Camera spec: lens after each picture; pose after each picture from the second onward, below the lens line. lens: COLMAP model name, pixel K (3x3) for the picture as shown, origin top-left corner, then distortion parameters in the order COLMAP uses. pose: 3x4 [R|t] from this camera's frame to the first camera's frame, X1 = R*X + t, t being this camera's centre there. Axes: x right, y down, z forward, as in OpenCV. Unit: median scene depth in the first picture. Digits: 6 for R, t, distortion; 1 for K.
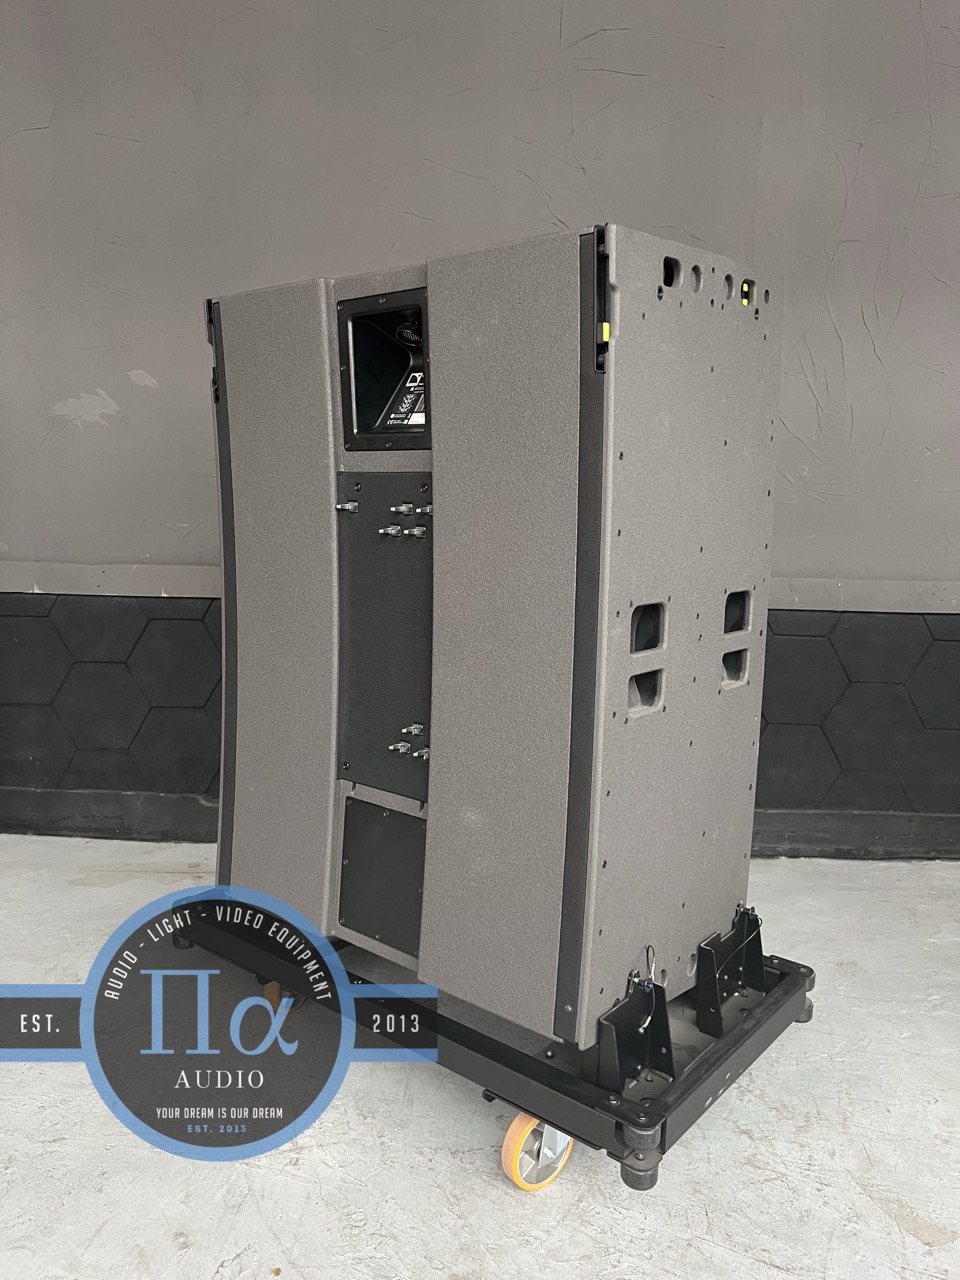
lens RADIAL K [[957.7, 0, 475.6], [0, 957.7, 640.3], [0, 0, 1]] dist [0.053097, -0.064044]
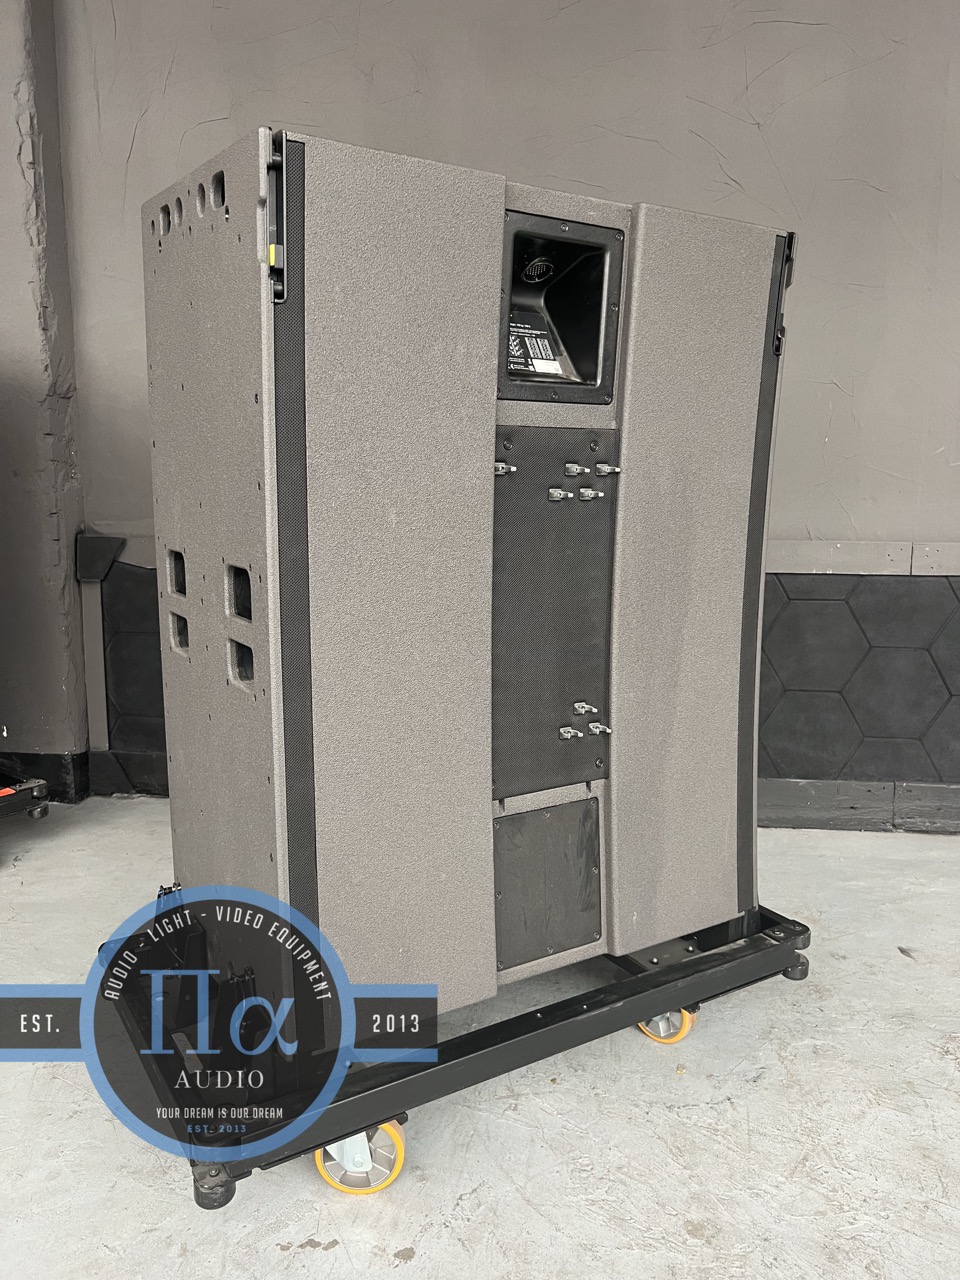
lens RADIAL K [[957.7, 0, 475.6], [0, 957.7, 640.3], [0, 0, 1]] dist [0.053097, -0.064044]
pose [[0.993509, -0.004819, -0.113651, -0.075956], [0.006574, 0.999865, 0.015076, 0.018251], [0.113563, -0.015725, 0.993406, -0.013656]]
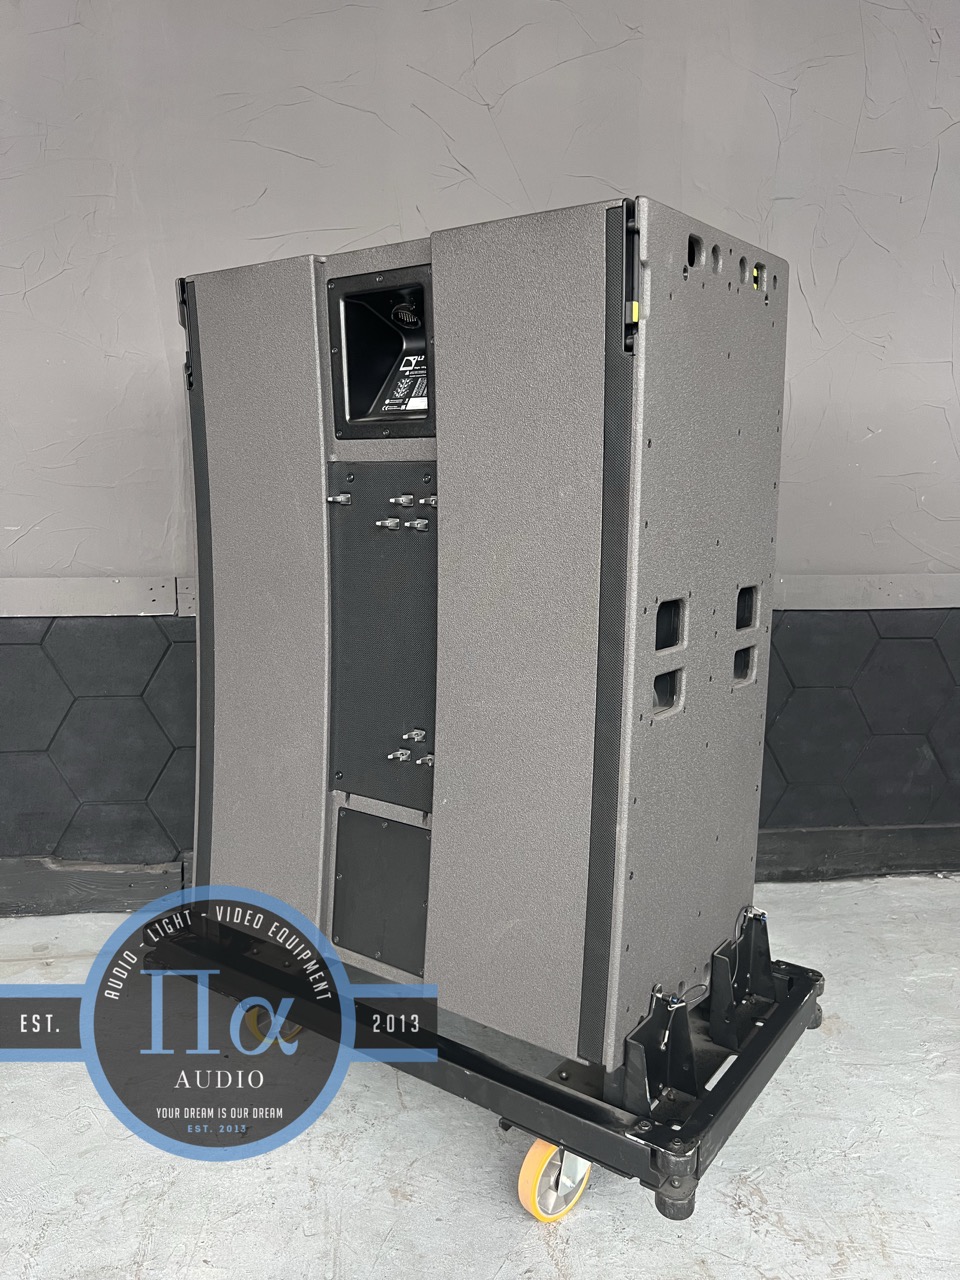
lens RADIAL K [[959.9, 0, 475.9], [0, 959.9, 636.4], [0, 0, 1]] dist [0.050864, -0.063291]
pose [[0.990377, -0.033857, 0.134190, -0.037661], [0.033613, 0.999427, 0.004085, -0.024260], [-0.134251, 0.000465, 0.990947, 0.180653]]
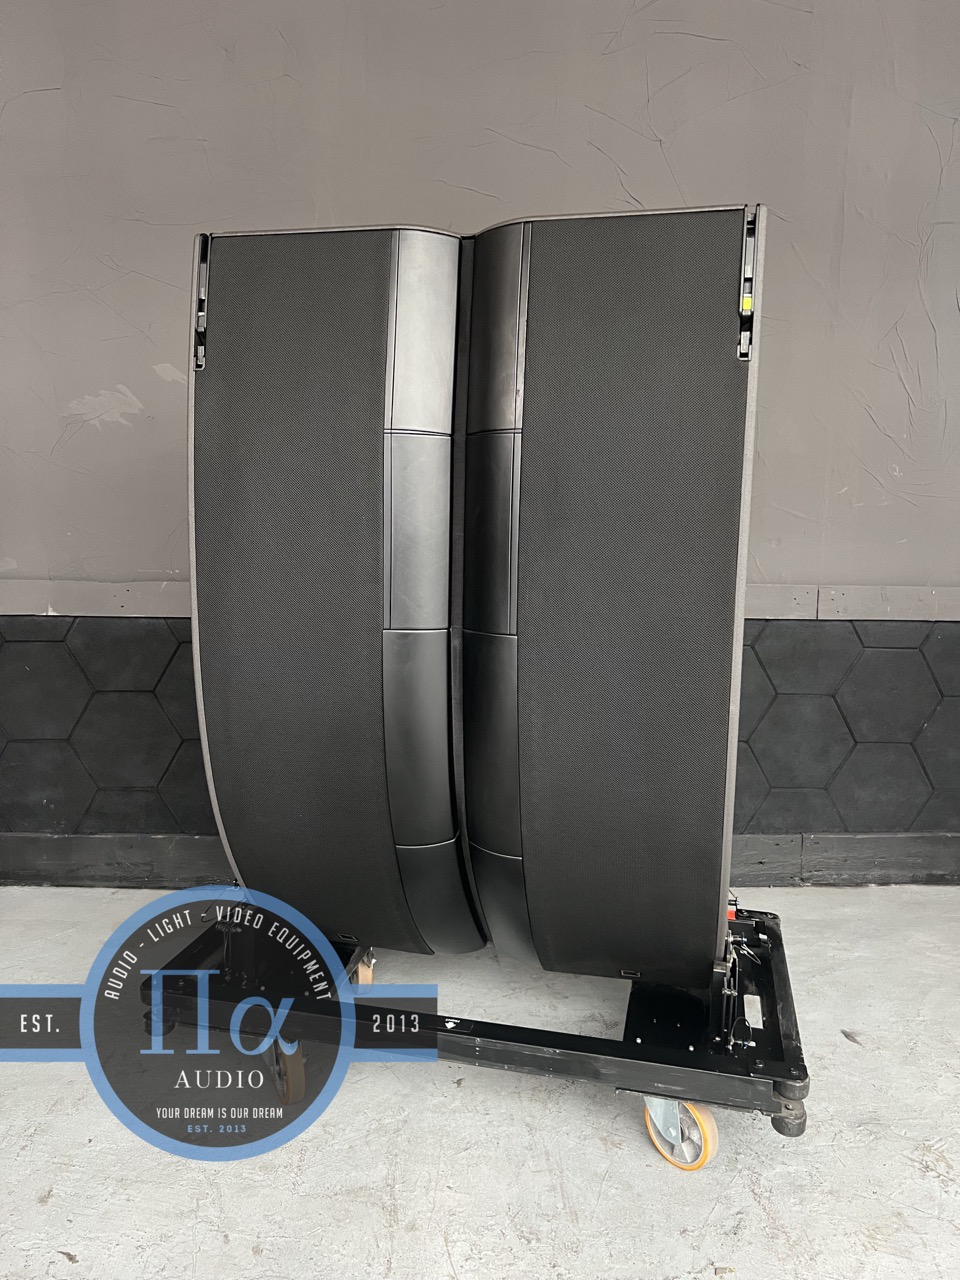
lens RADIAL K [[958.3, 0, 476.2], [0, 958.3, 643.9], [0, 0, 1]] dist [0.052530, -0.063519]
pose [[0.998194, -0.018060, 0.057291, -0.149956], [0.017803, 0.999829, 0.004984, -0.026235], [-0.057371, -0.003955, 0.998345, 0.117705]]
